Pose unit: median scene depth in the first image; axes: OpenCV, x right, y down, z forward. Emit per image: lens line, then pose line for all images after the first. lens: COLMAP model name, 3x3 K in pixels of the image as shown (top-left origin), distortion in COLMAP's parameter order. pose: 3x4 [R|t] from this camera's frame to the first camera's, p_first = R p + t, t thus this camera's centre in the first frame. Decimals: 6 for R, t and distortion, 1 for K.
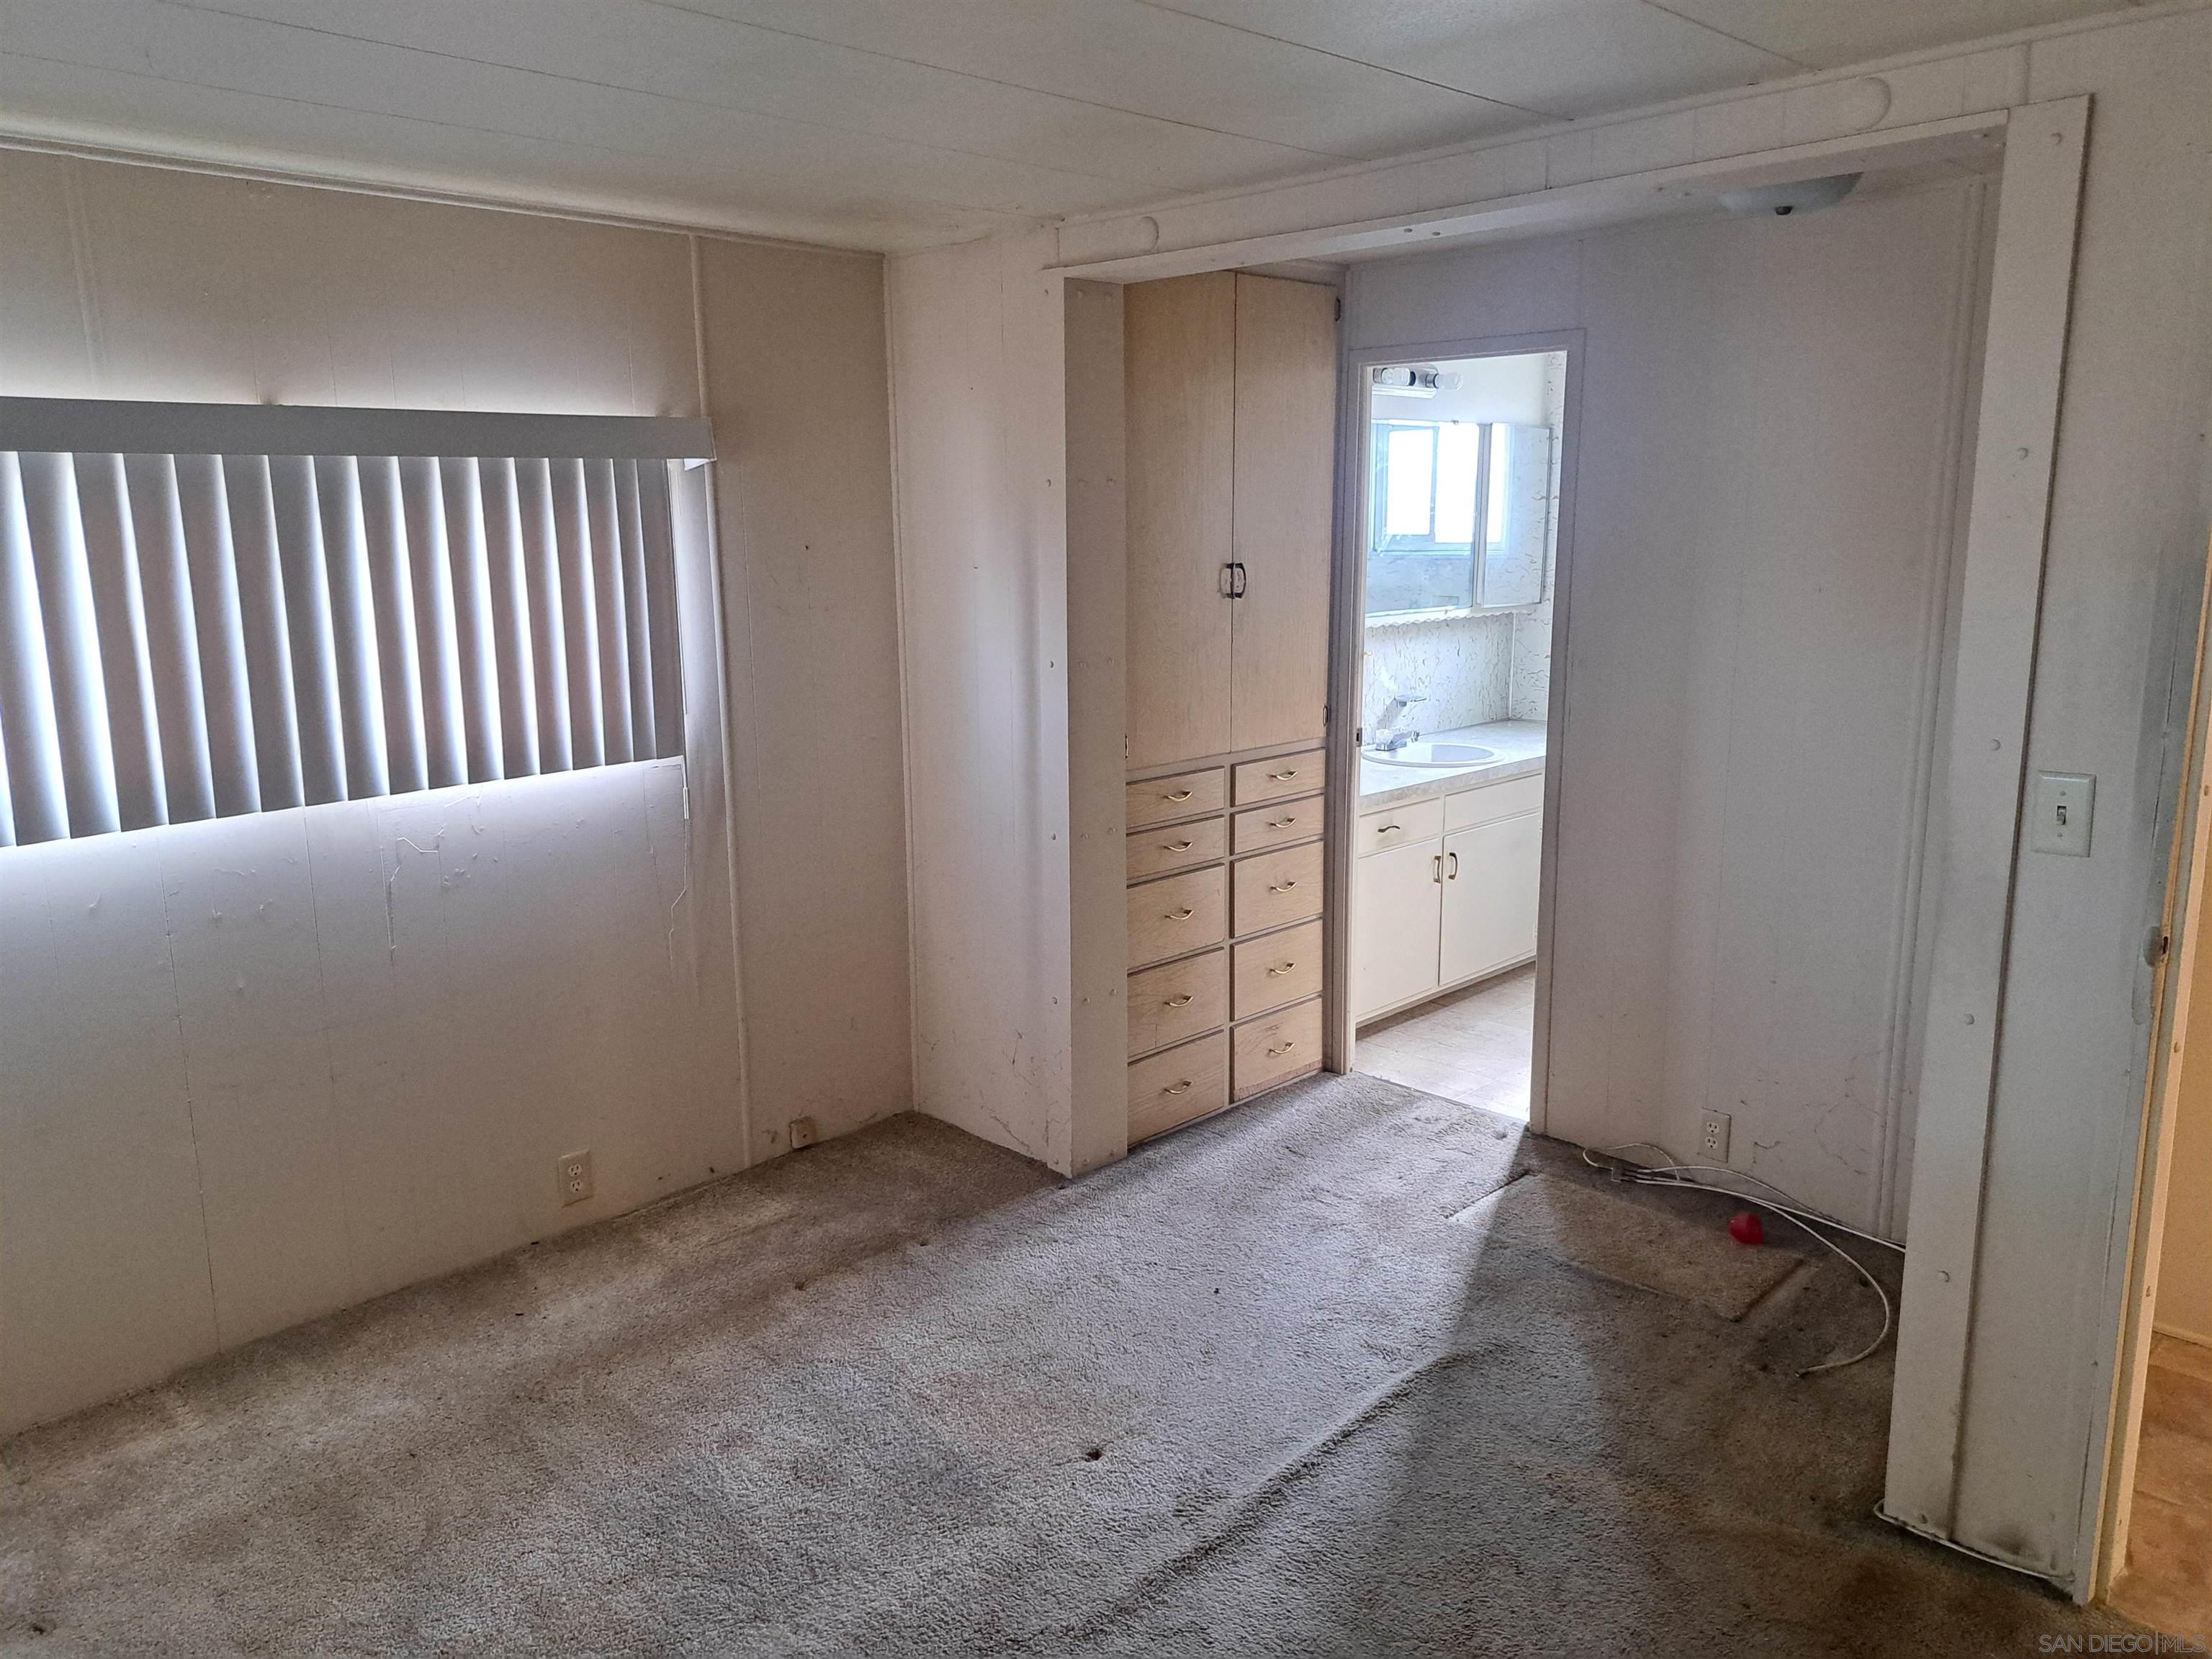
lens RADIAL K [[1577.1, 0, 1096.5], [0, 1577.1, 820.3], [0, 0, 1]] dist [0.062044, -0.052039]
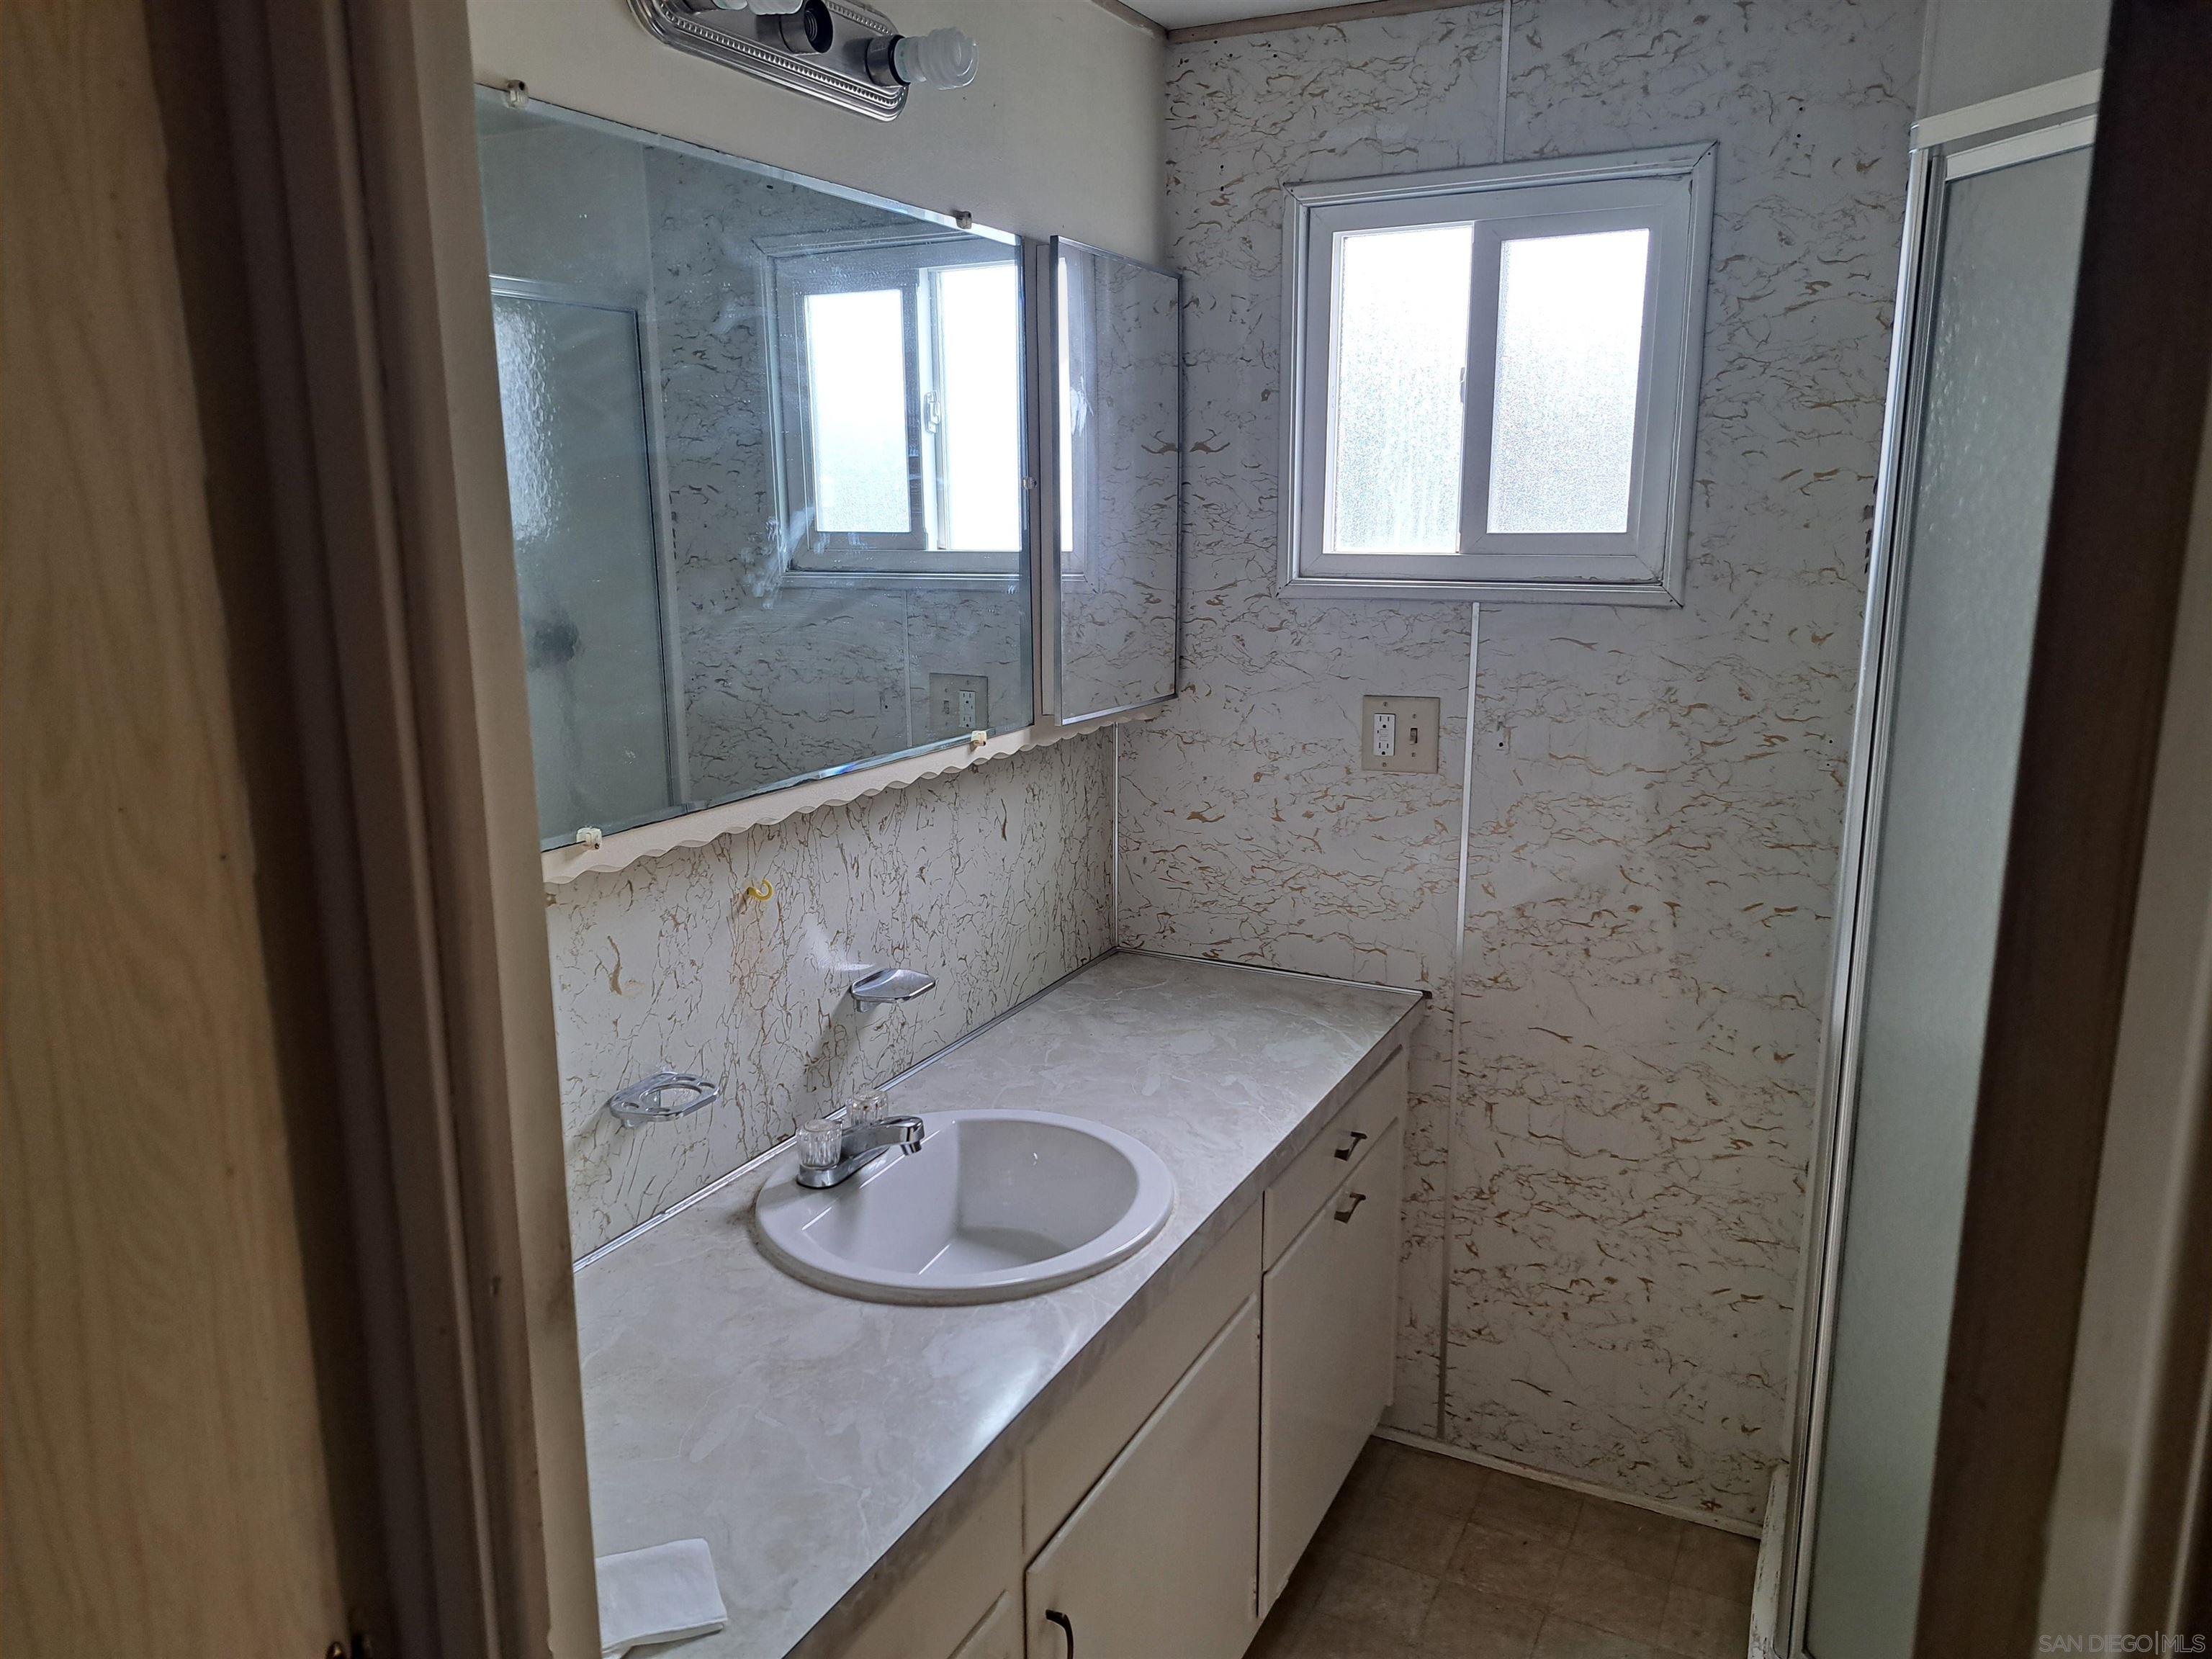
lens RADIAL K [[1577.1, 0, 1104.0], [0, 1577.1, 831.0], [0, 0, 1]] dist [0.062044, -0.052039]
pose [[0.947899, -0.066660, 0.311519, 0.131044], [0.061645, 0.997761, 0.025931, -0.117542], [-0.312550, -0.005377, 0.949886, 0.625338]]
